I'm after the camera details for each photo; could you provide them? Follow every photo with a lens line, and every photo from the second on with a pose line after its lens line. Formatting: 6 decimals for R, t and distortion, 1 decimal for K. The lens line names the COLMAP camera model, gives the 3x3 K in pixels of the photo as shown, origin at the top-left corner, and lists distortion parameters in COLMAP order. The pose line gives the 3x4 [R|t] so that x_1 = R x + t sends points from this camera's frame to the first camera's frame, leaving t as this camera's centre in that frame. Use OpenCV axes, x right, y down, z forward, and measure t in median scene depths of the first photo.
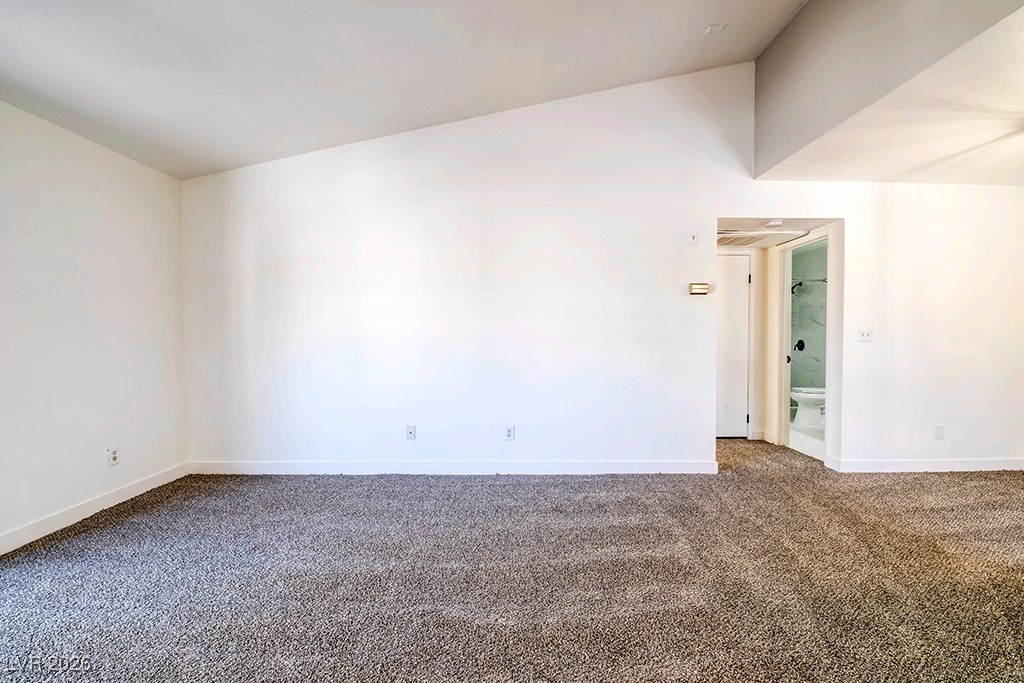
lens RADIAL K [[448.9, 0, 523.2], [0, 448.9, 345.1], [0, 0, 1]] dist [0.000667, -0.010788]
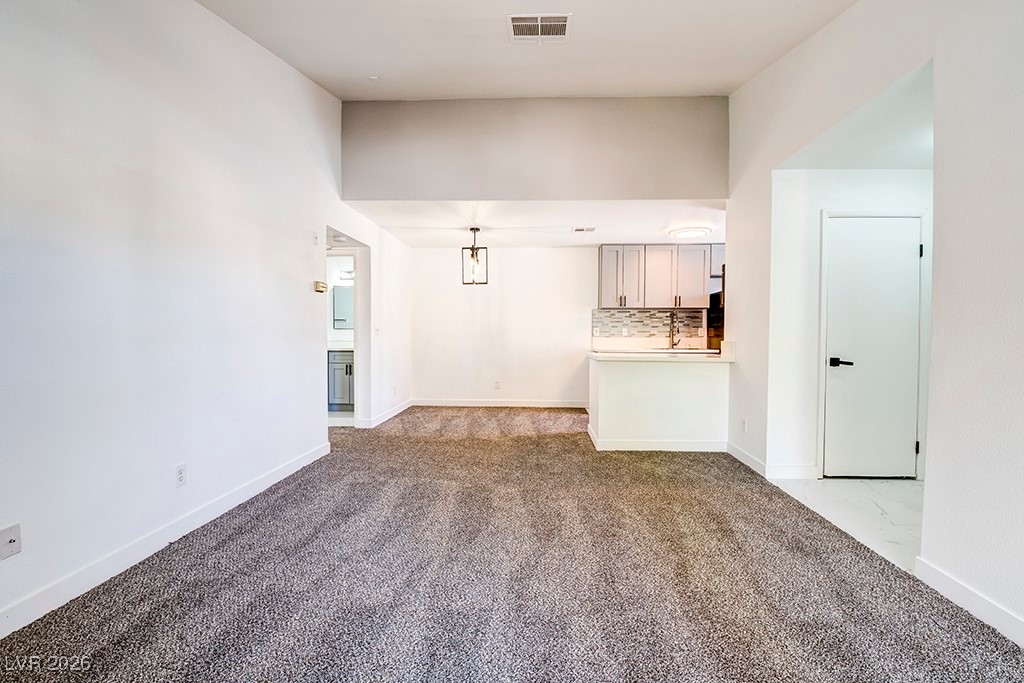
lens RADIAL K [[443.4, 0, 520.8], [0, 443.4, 344.7], [0, 0, 1]] dist [-0.001207, -0.009798]
pose [[0.054951, -0.027572, 0.998108, -0.659666], [0.017029, 0.999499, 0.026673, -0.006407], [-0.998344, 0.015531, 0.055393, 0.463606]]
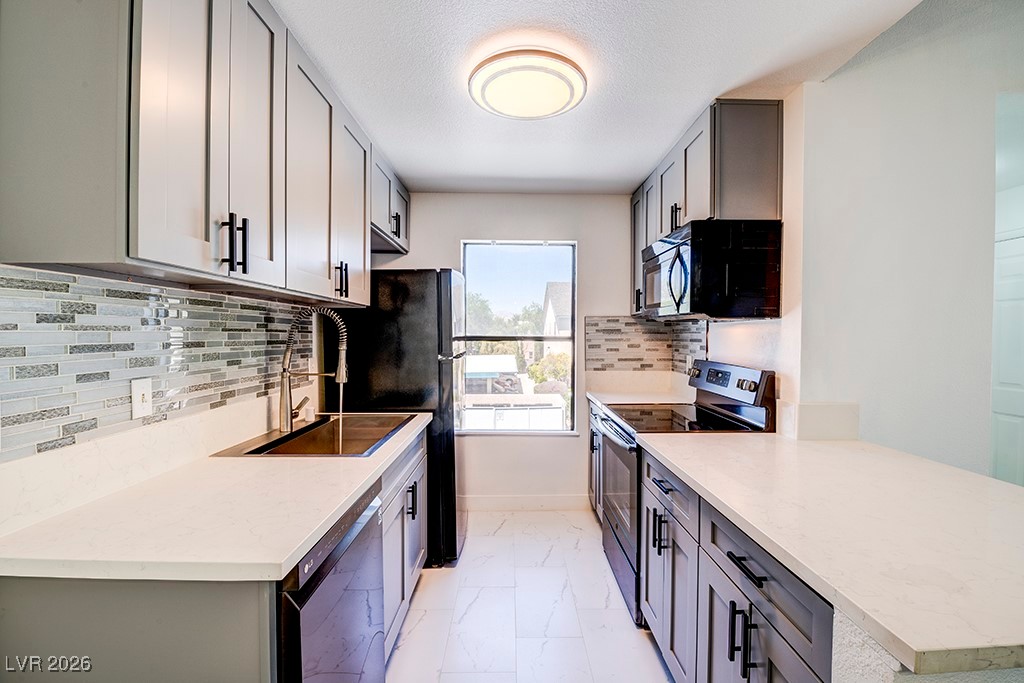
lens RADIAL K [[443.4, 0, 520.8], [0, 443.4, 344.7], [0, 0, 1]] dist [-0.001207, -0.009798]
pose [[-0.999942, -0.003913, -0.010074, 0.885582], [-0.004333, 0.999107, 0.042019, -0.062876], [0.009901, 0.042060, -0.999066, 0.494219]]
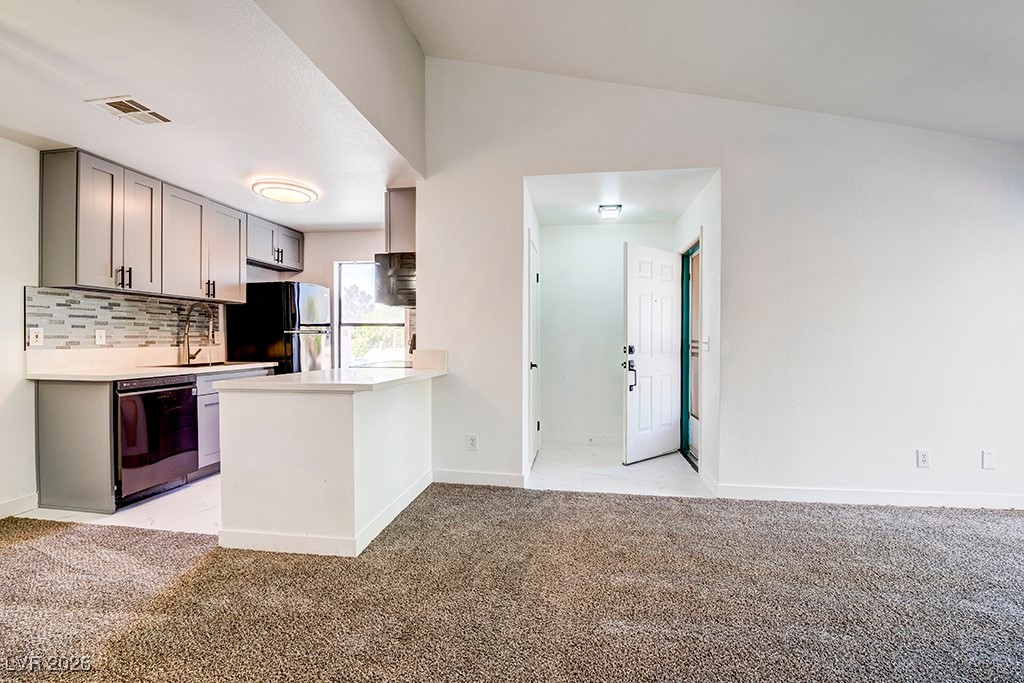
lens RADIAL K [[444.8, 0, 517.7], [0, 444.8, 344.2], [0, 0, 1]] dist [-0.001398, -0.009905]
pose [[-0.988840, -0.005372, 0.148885, 0.189518], [-0.000599, 0.999485, 0.032087, -0.018701], [-0.148980, 0.031640, -0.988334, 0.917010]]
